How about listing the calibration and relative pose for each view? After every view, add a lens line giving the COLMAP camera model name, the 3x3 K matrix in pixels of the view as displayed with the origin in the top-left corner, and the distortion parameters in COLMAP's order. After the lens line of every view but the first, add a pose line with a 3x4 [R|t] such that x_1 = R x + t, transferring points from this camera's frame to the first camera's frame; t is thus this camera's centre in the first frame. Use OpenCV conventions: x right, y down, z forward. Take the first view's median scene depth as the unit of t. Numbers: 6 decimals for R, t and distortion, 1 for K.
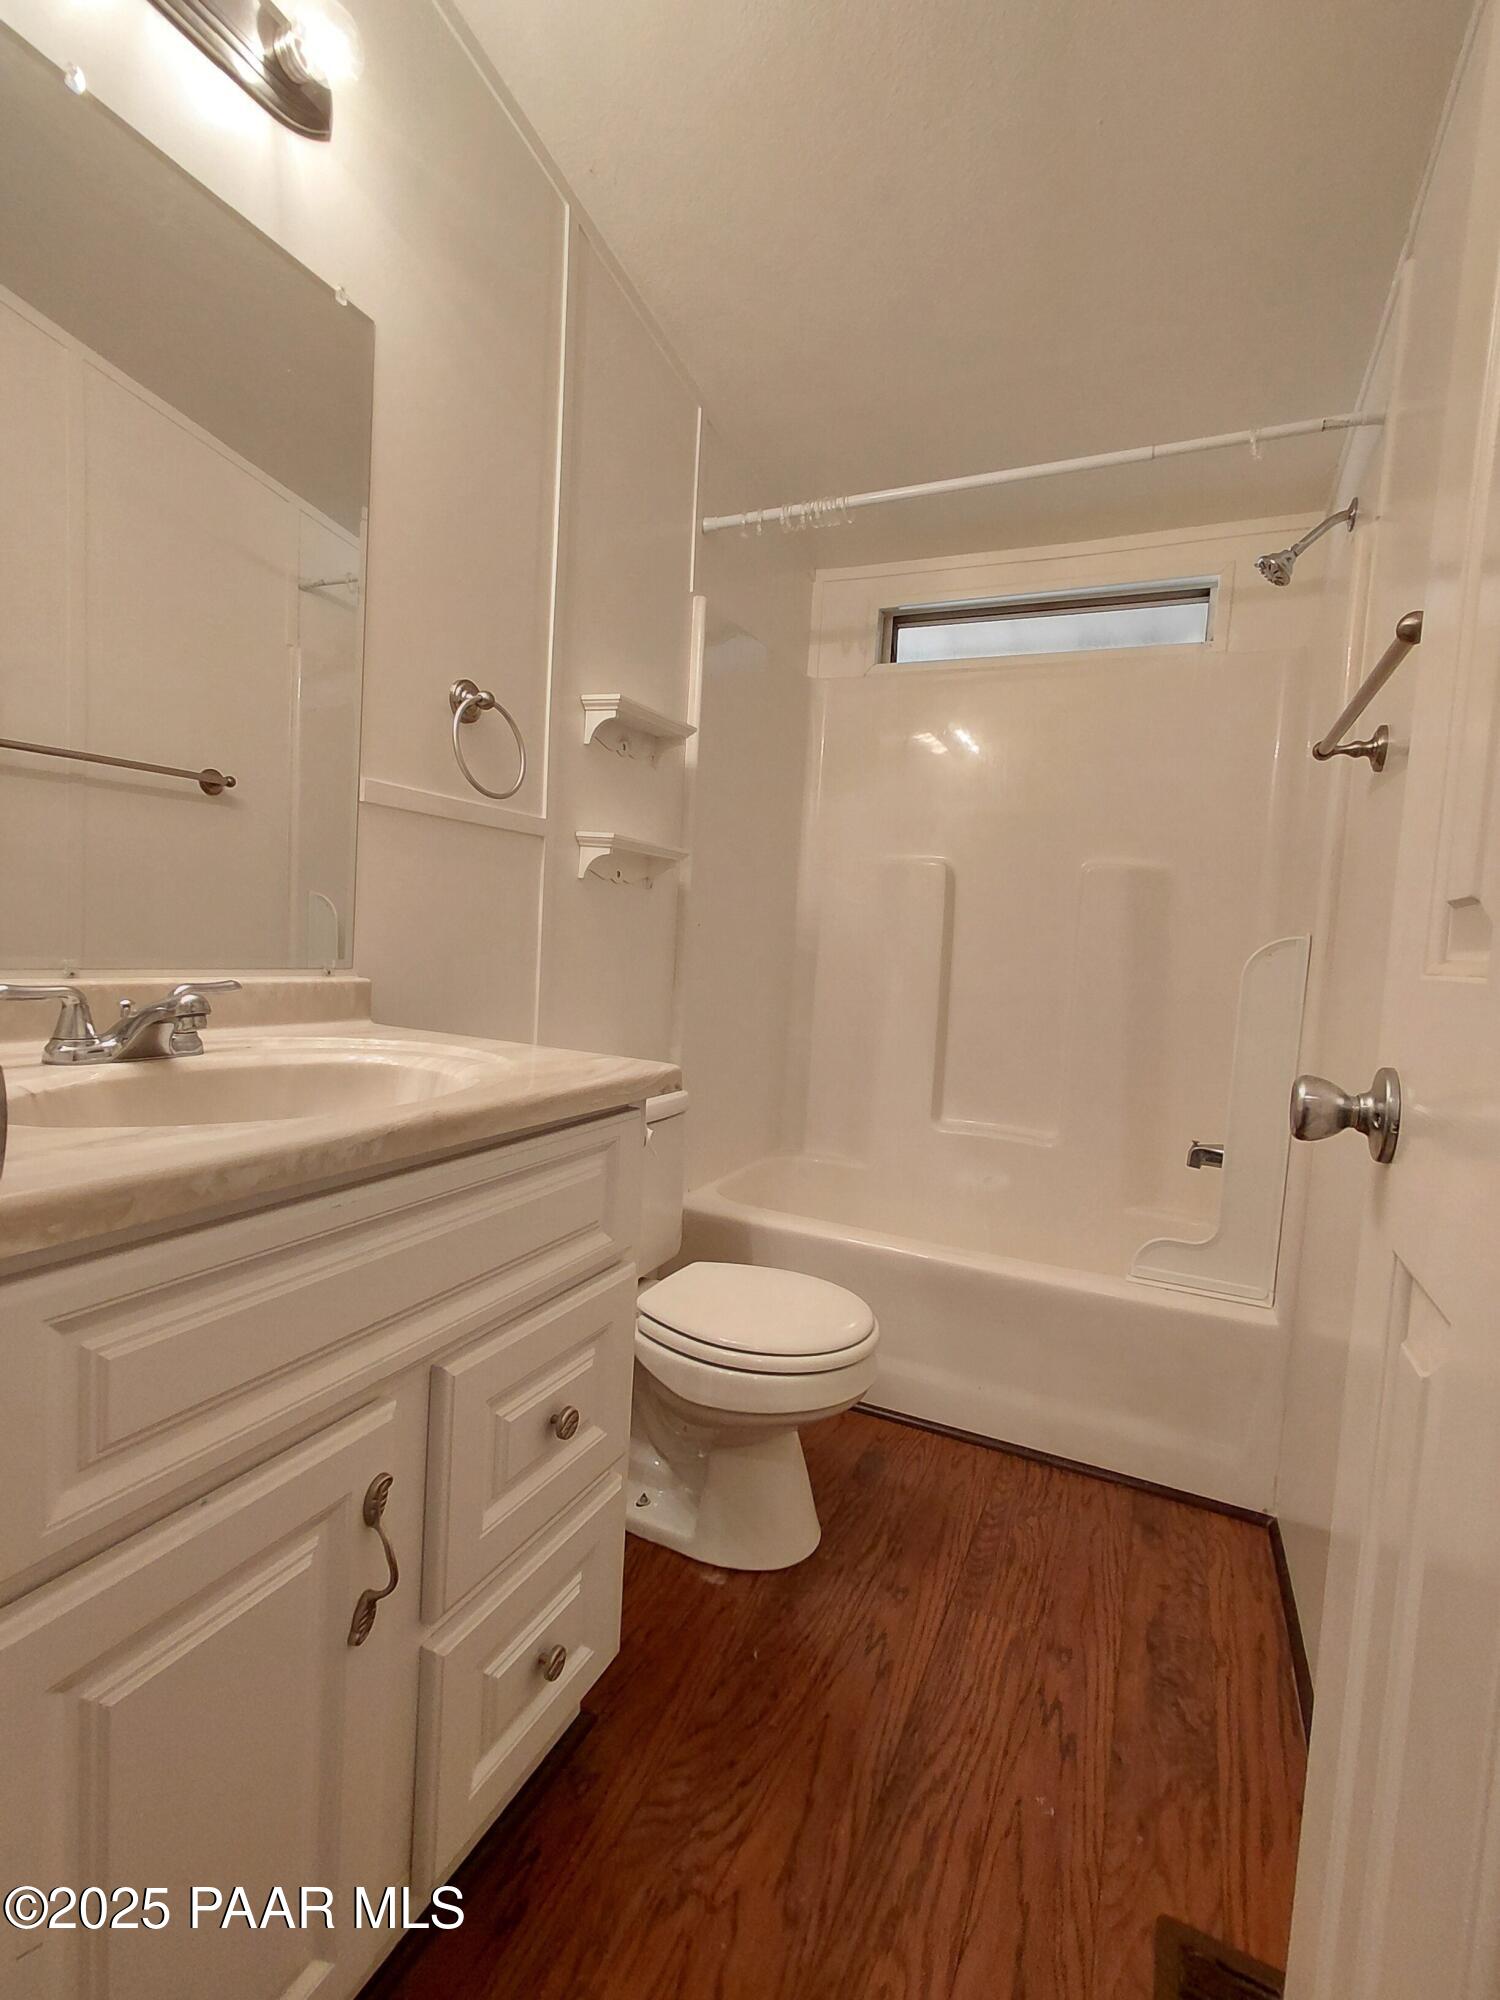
lens RADIAL K [[914.2, 0, 722.2], [0, 914.2, 983.5], [0, 0, 1]] dist [-0.014784, 0.005397]
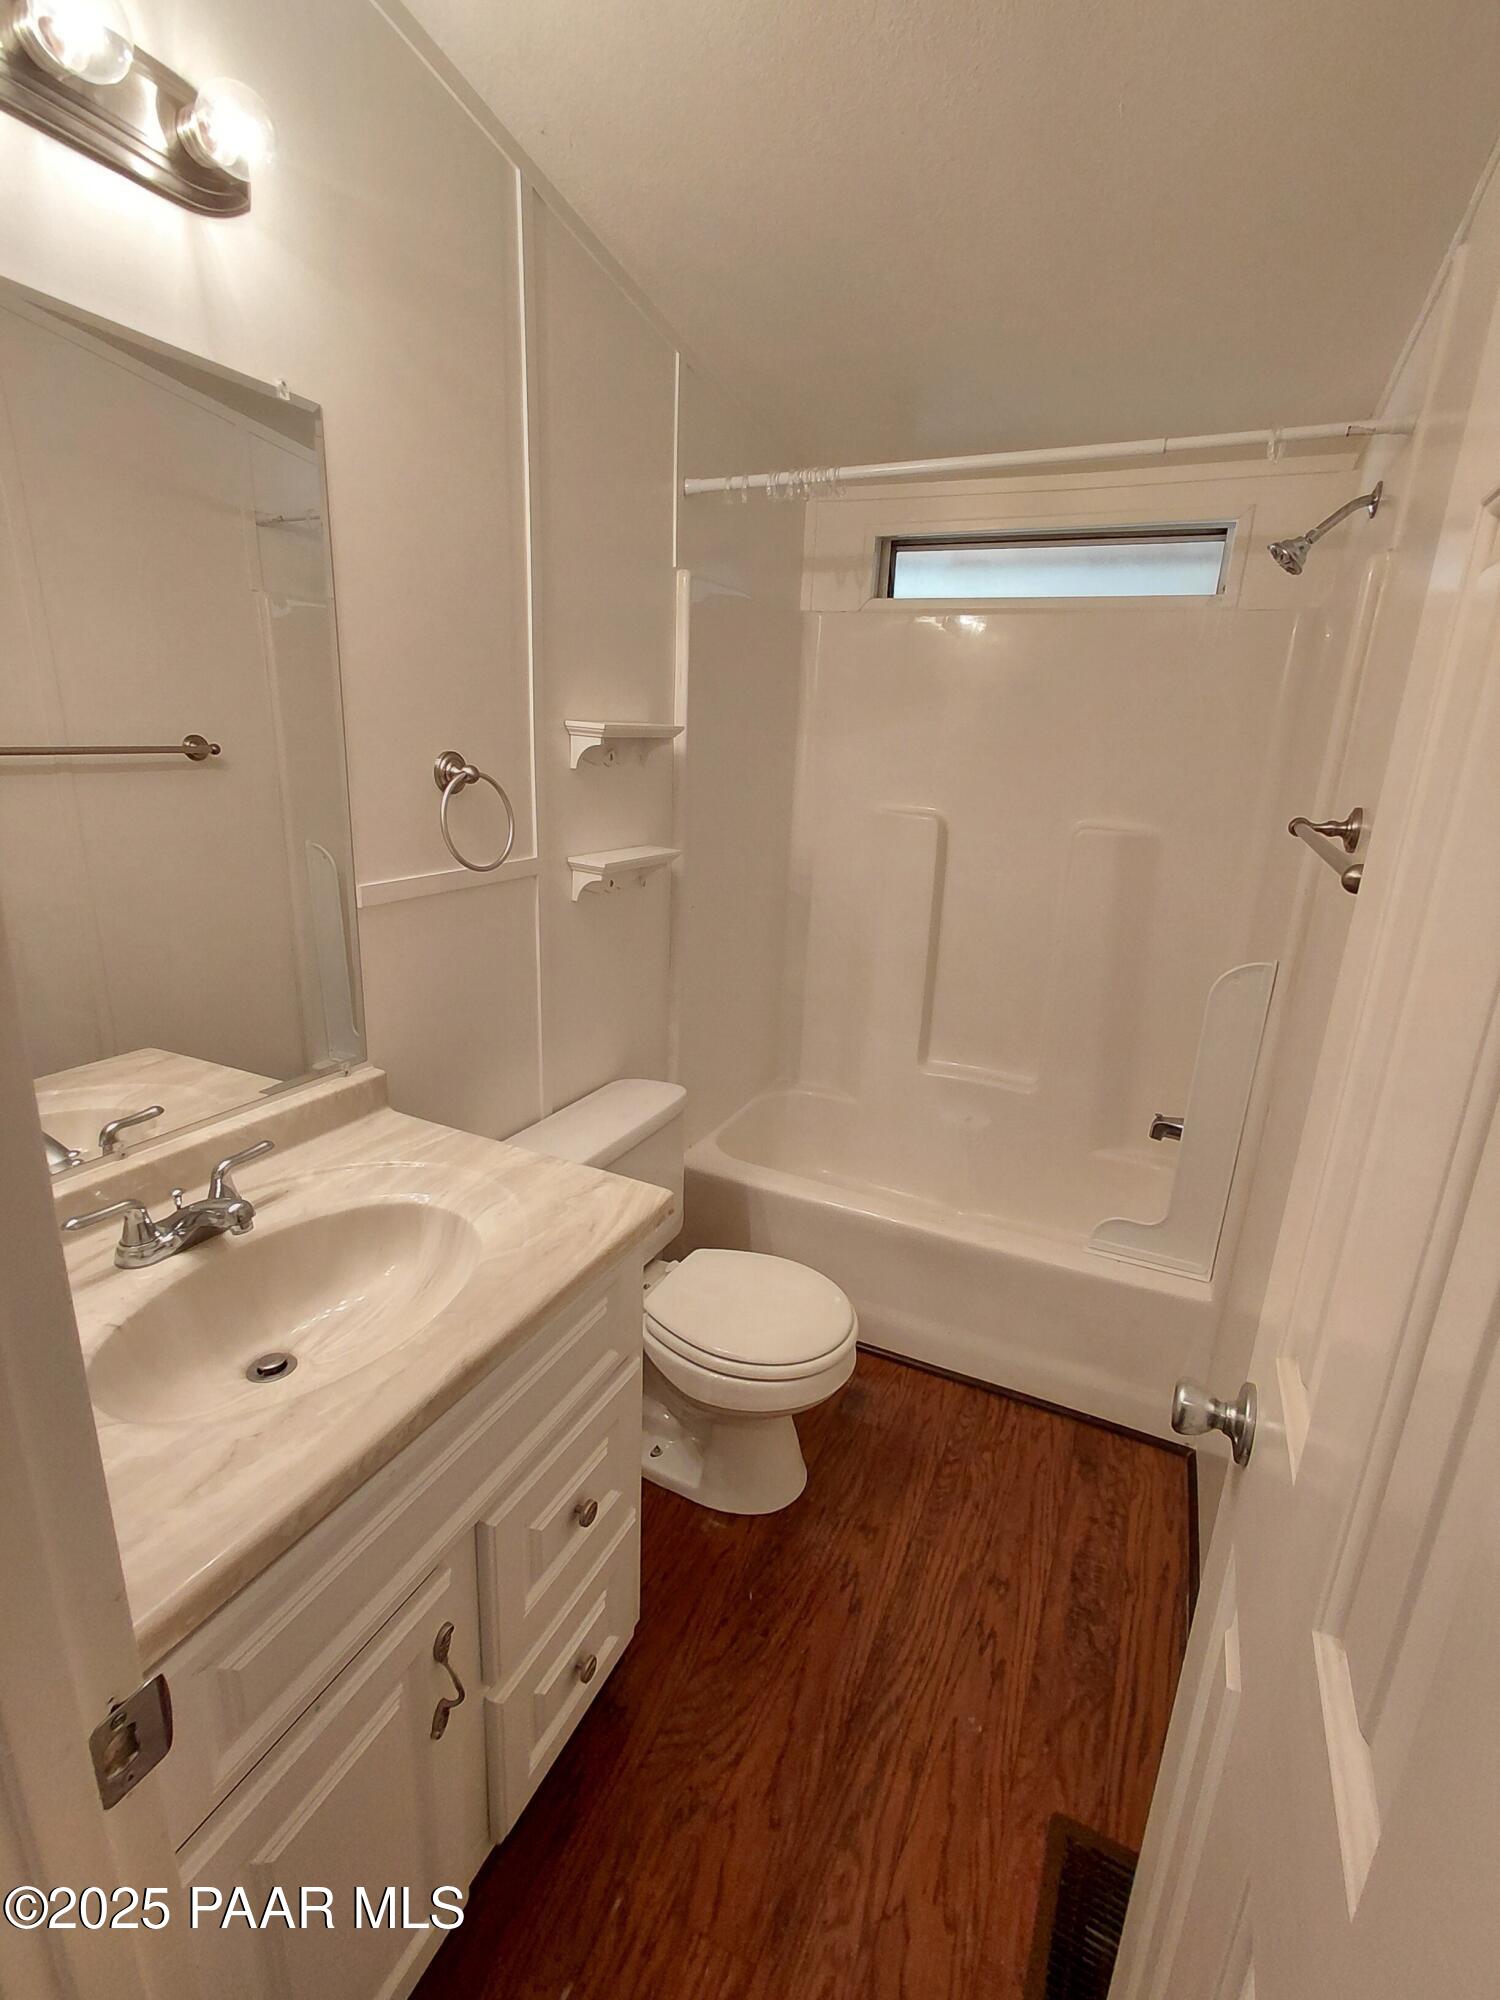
lens RADIAL K [[914.2, 0, 722.2], [0, 914.2, 983.5], [0, 0, 1]] dist [-0.014784, 0.005397]
pose [[0.999775, -0.019859, -0.007457, 0.021349], [0.020983, 0.977492, 0.209928, -0.301677], [0.003121, -0.210037, 0.977688, -0.029406]]
